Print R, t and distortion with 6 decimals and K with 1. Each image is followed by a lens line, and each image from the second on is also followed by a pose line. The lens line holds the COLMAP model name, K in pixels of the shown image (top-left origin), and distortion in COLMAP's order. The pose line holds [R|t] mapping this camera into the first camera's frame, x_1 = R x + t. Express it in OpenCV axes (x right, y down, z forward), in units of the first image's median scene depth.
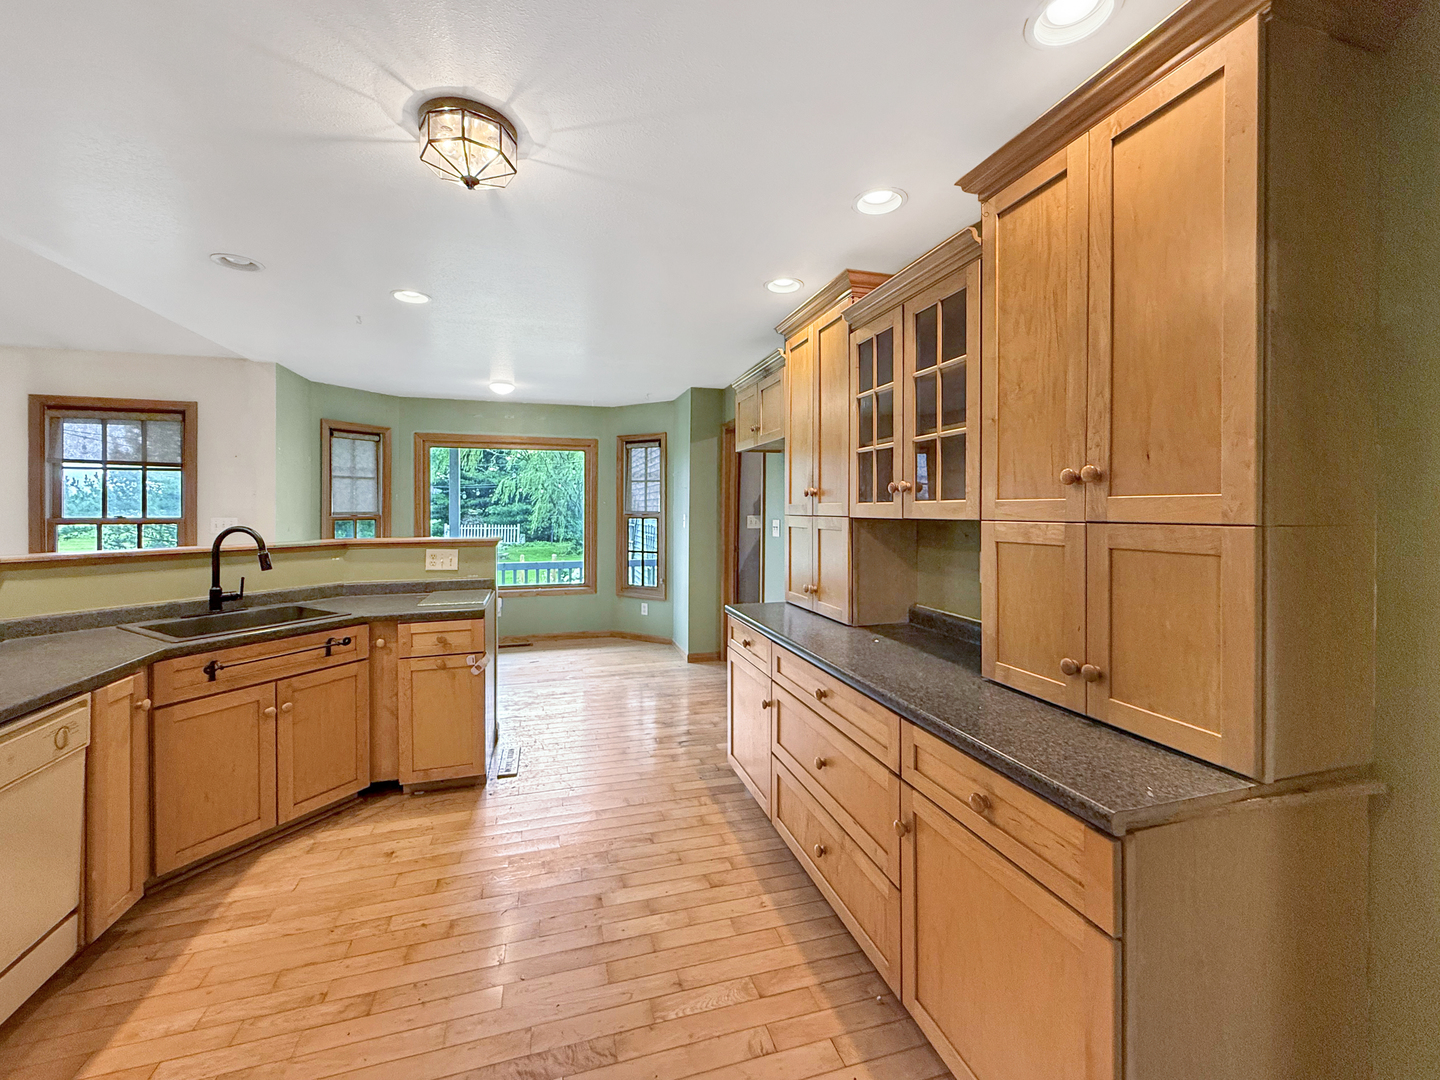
lens RADIAL K [[595.7, 0, 714.4], [0, 595.7, 513.9], [0, 0, 1]] dist [0.000288, 0.000120]
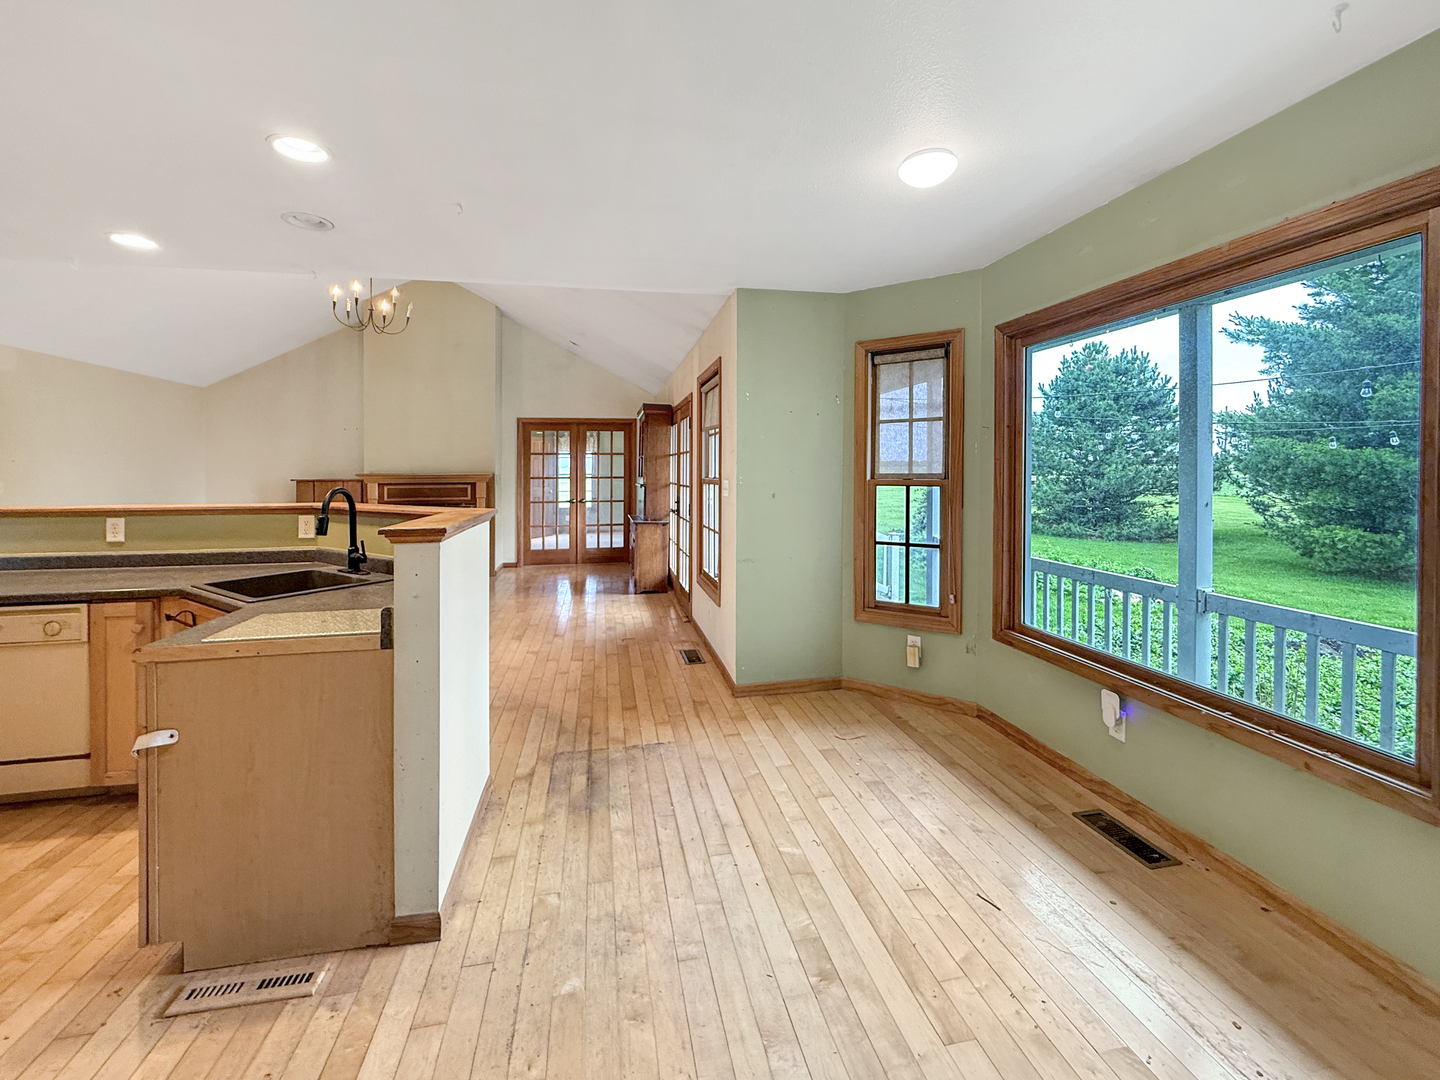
lens RADIAL K [[595.7, 0, 707.2], [0, 595.7, 473.3], [0, 0, 1]] dist [0.000288, 0.000120]
pose [[-0.093279, 0.004525, -0.995630, 0.117163], [-0.005663, 0.999971, 0.005076, -0.010905], [0.995624, 0.006112, -0.093251, 1.623619]]
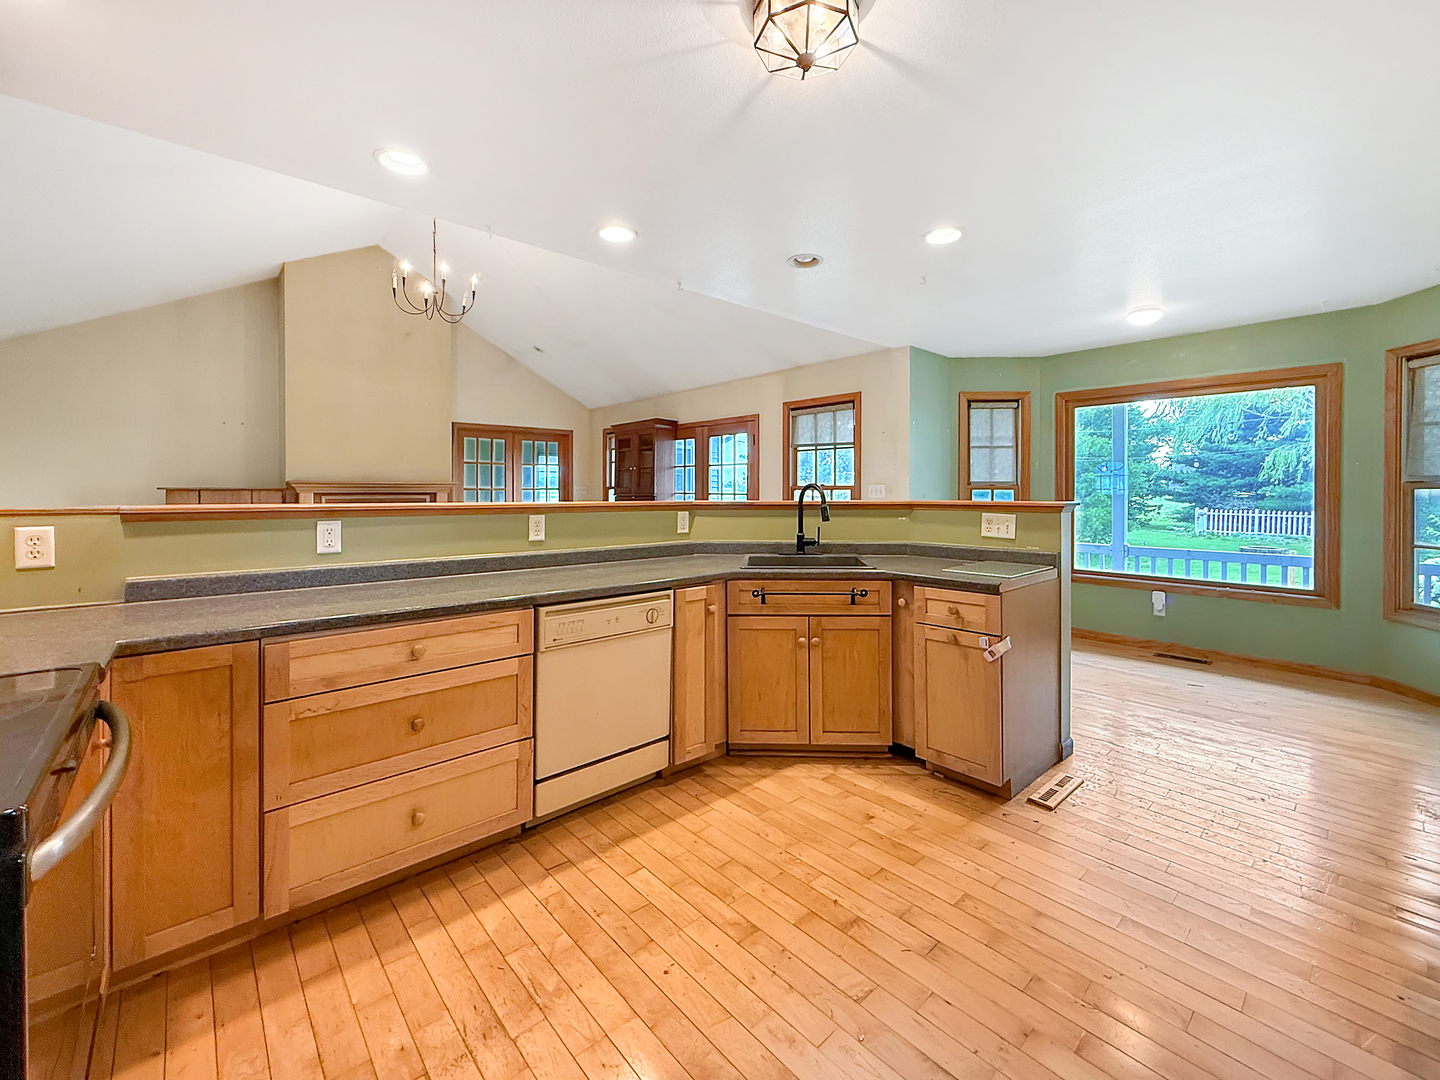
lens RADIAL K [[595.7, 0, 714.8], [0, 595.7, 494.7], [0, 0, 1]] dist [0.000288, 0.000120]
pose [[0.430224, 0.008432, -0.902683, 0.182728], [-0.011918, 0.999922, 0.003660, 0.039659], [0.902643, 0.009183, 0.430291, 0.298530]]
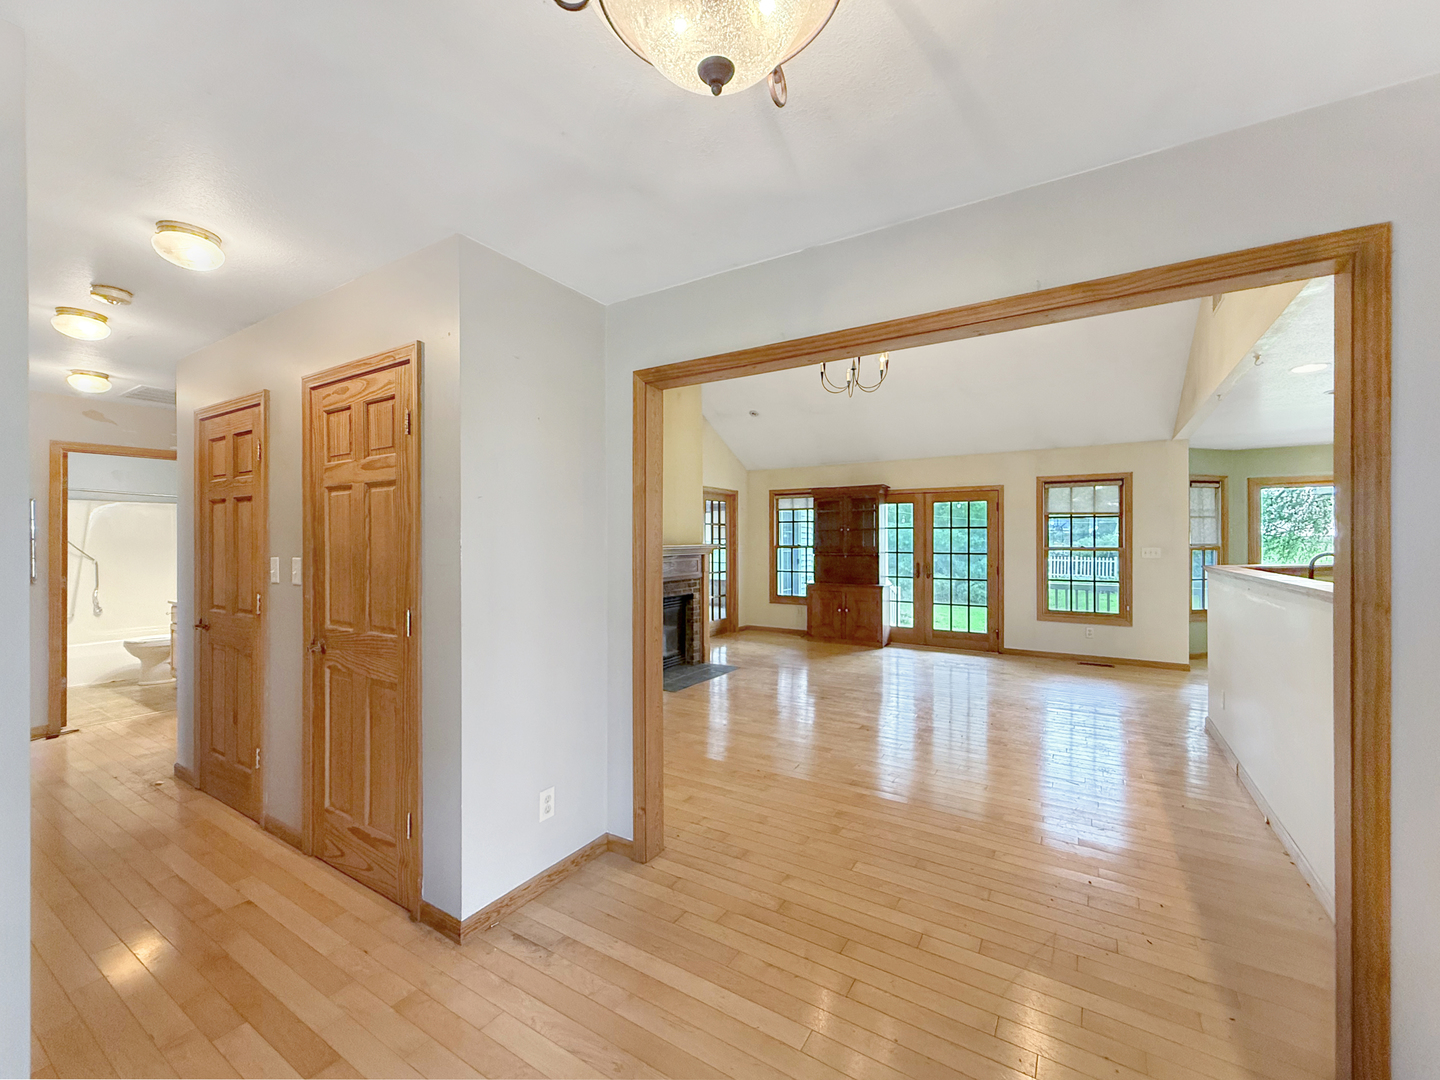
lens RADIAL K [[595.7, 0, 722.8], [0, 595.7, 542.0], [0, 0, 1]] dist [0.000288, 0.000120]
pose [[0.676587, 0.000729, -0.736363, -0.685065], [-0.004337, 0.999986, -0.002995, 0.002785], [0.736350, 0.005221, 0.676580, -1.237624]]
